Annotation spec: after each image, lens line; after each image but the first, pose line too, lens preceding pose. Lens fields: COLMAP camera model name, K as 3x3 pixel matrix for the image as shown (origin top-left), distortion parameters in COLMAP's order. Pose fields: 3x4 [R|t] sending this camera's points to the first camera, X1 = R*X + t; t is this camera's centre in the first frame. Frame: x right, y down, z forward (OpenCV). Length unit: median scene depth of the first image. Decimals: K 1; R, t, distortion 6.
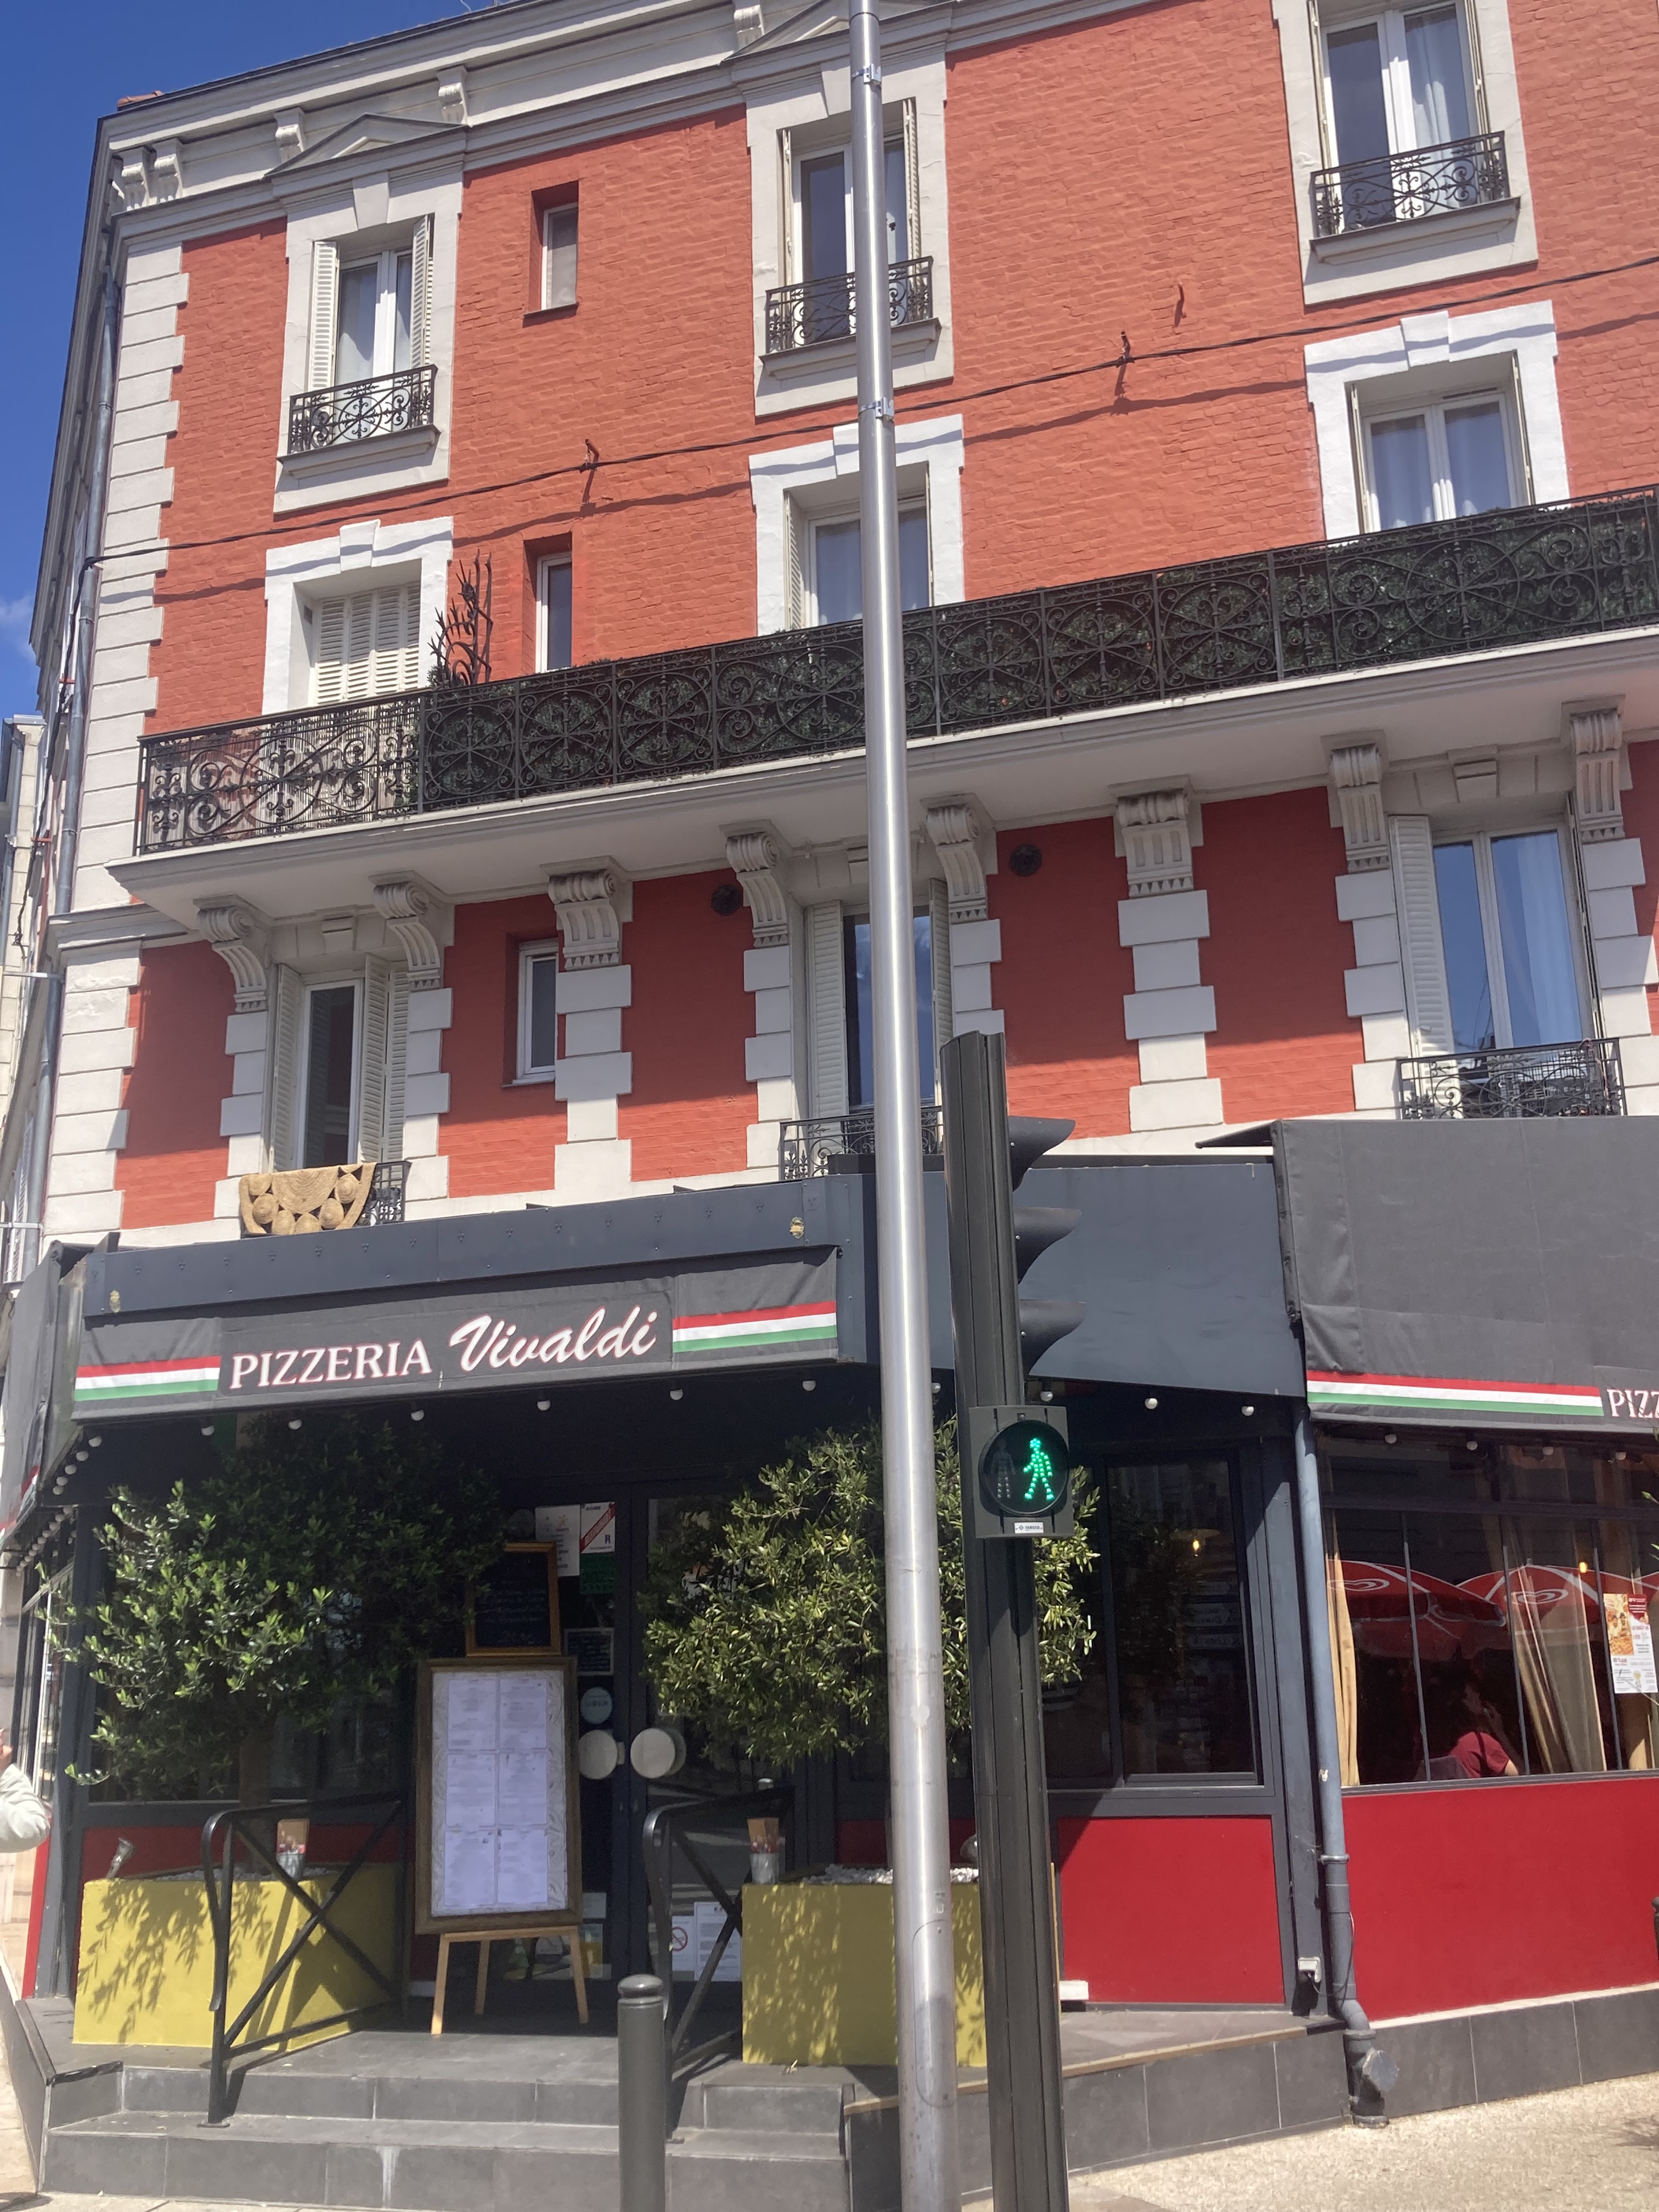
lens RADIAL K [[2135.2, 0, 828.0], [0, 2135.2, 1103.2], [0, 0, 1]] dist [0.003862, 0.000000]
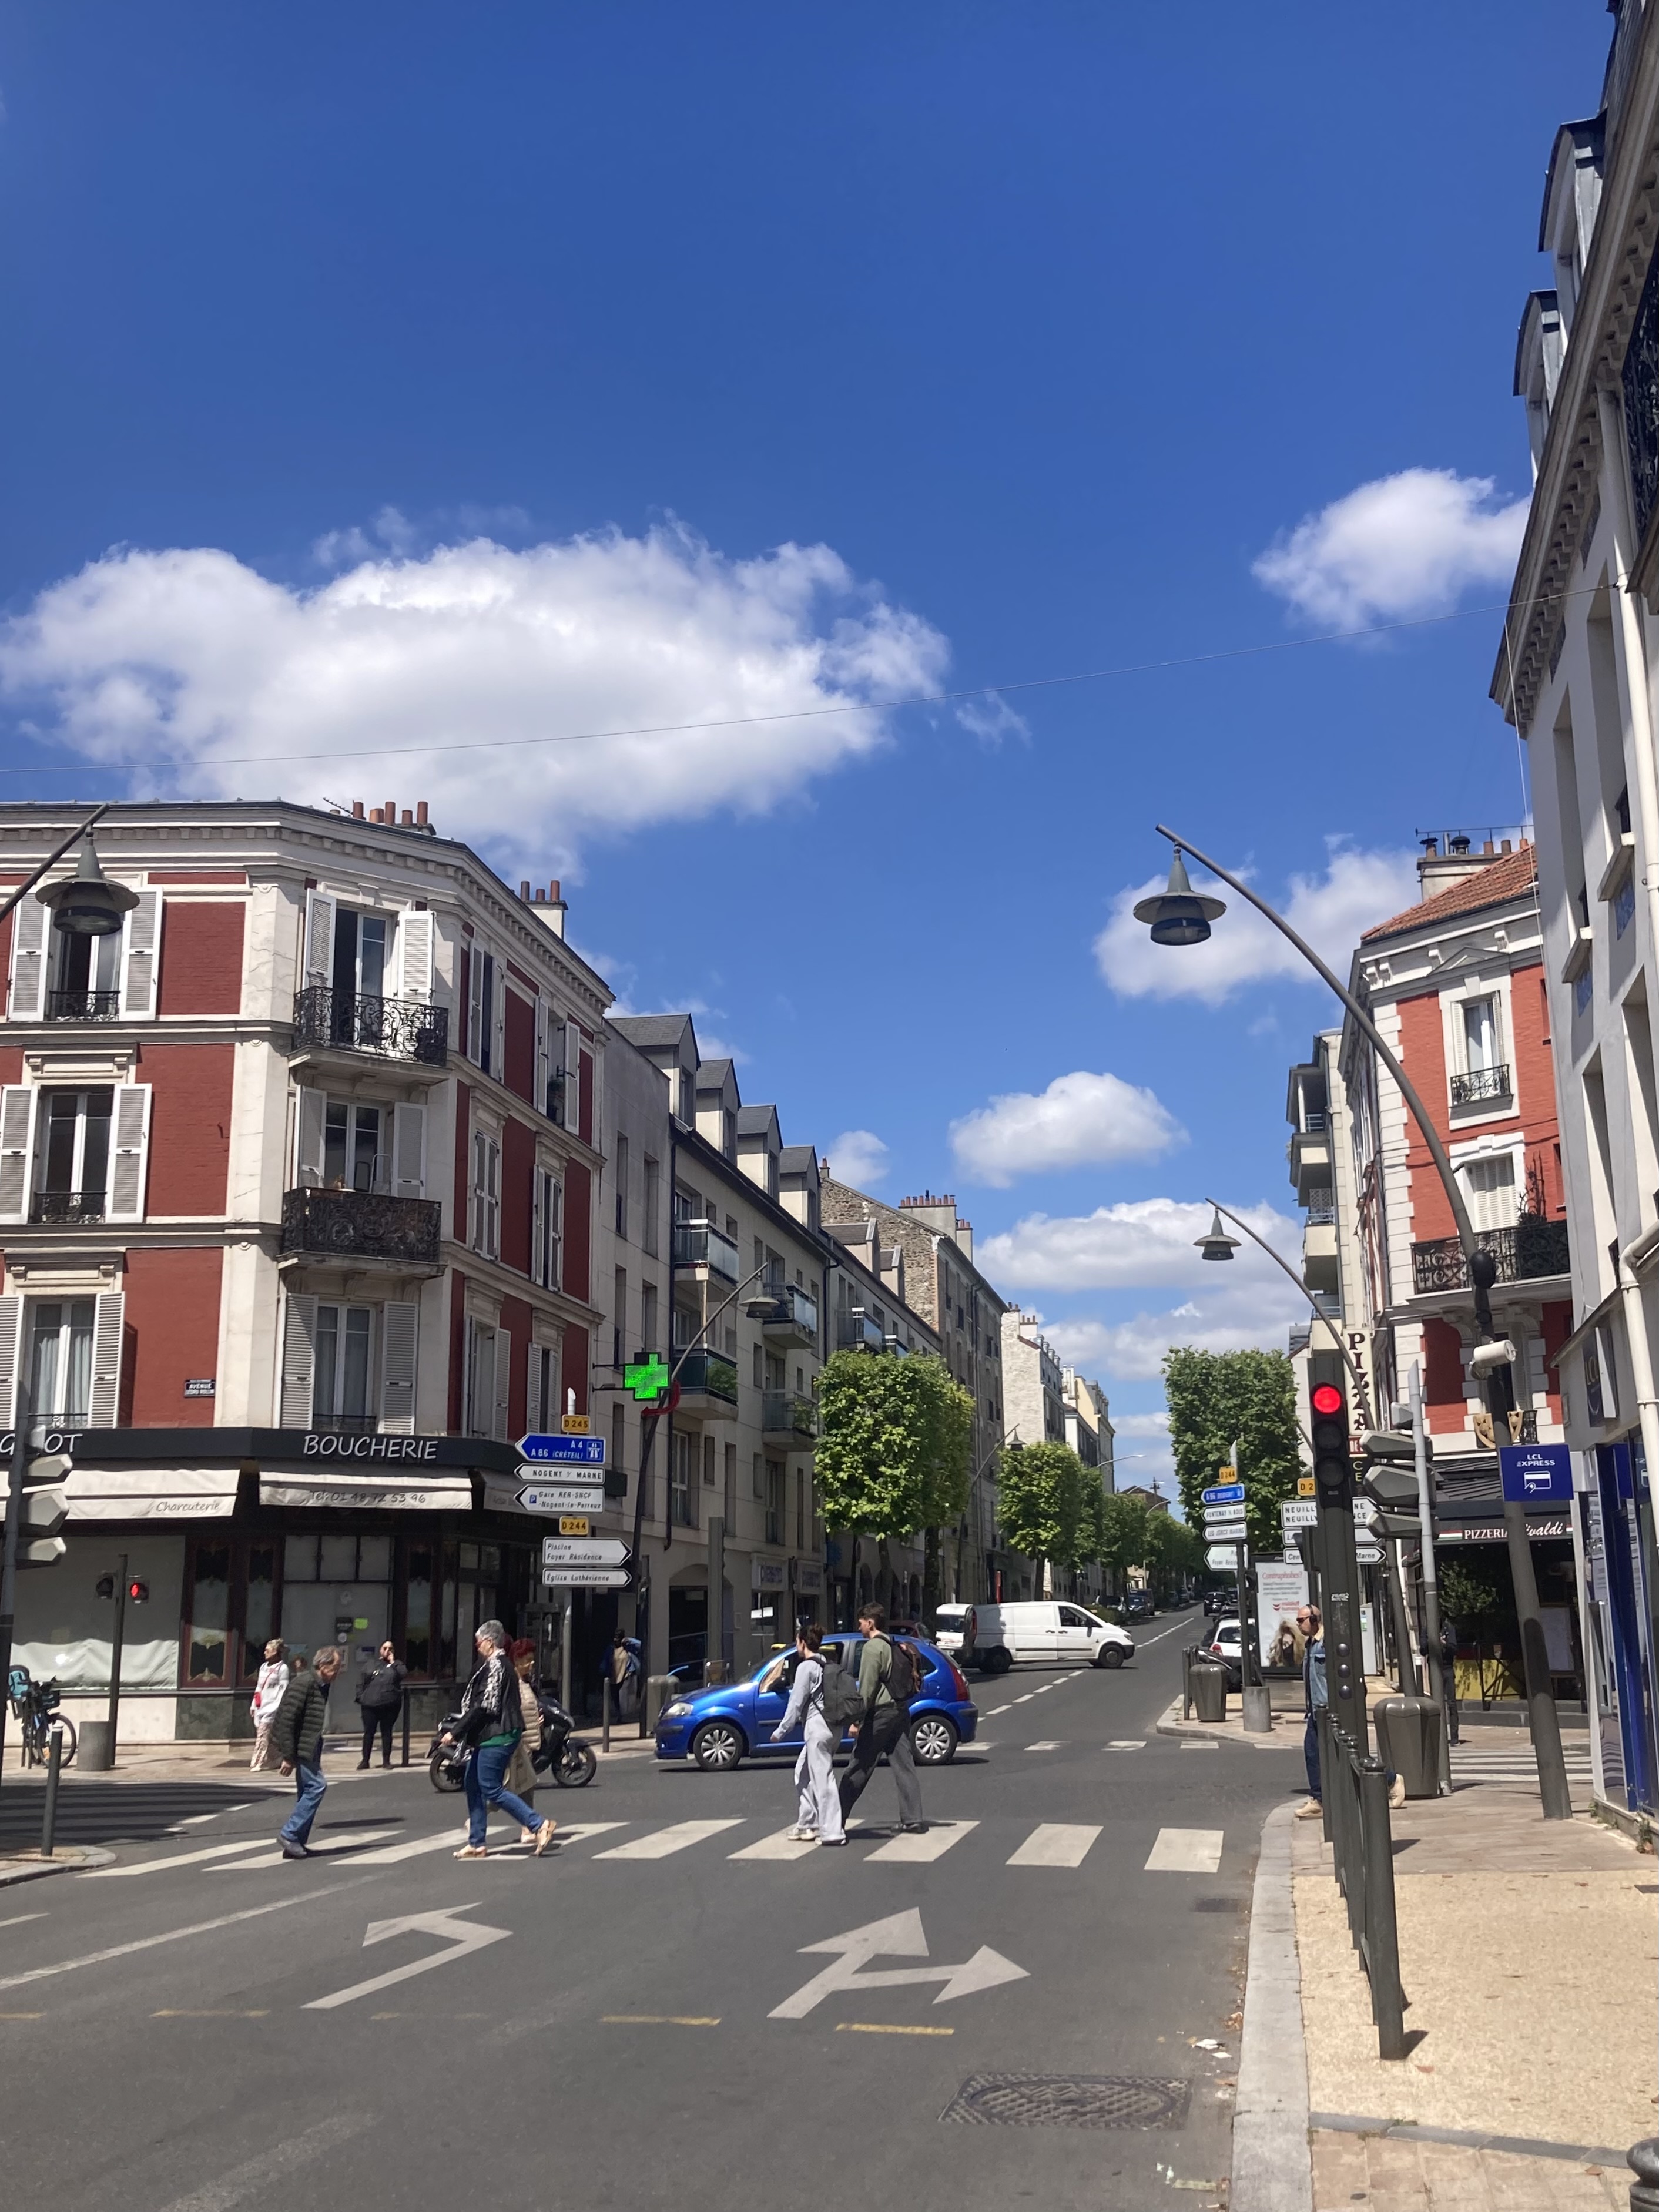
lens RADIAL K [[2135.2, 0, 829.4], [0, 2135.2, 1111.1], [0, 0, 1]] dist [0.003862, 0.000000]
pose [[0.826283, -0.119067, -0.550526, 0.503002], [0.139817, 0.990168, -0.004301, -0.392497], [0.545625, -0.073419, 0.834807, -1.427141]]
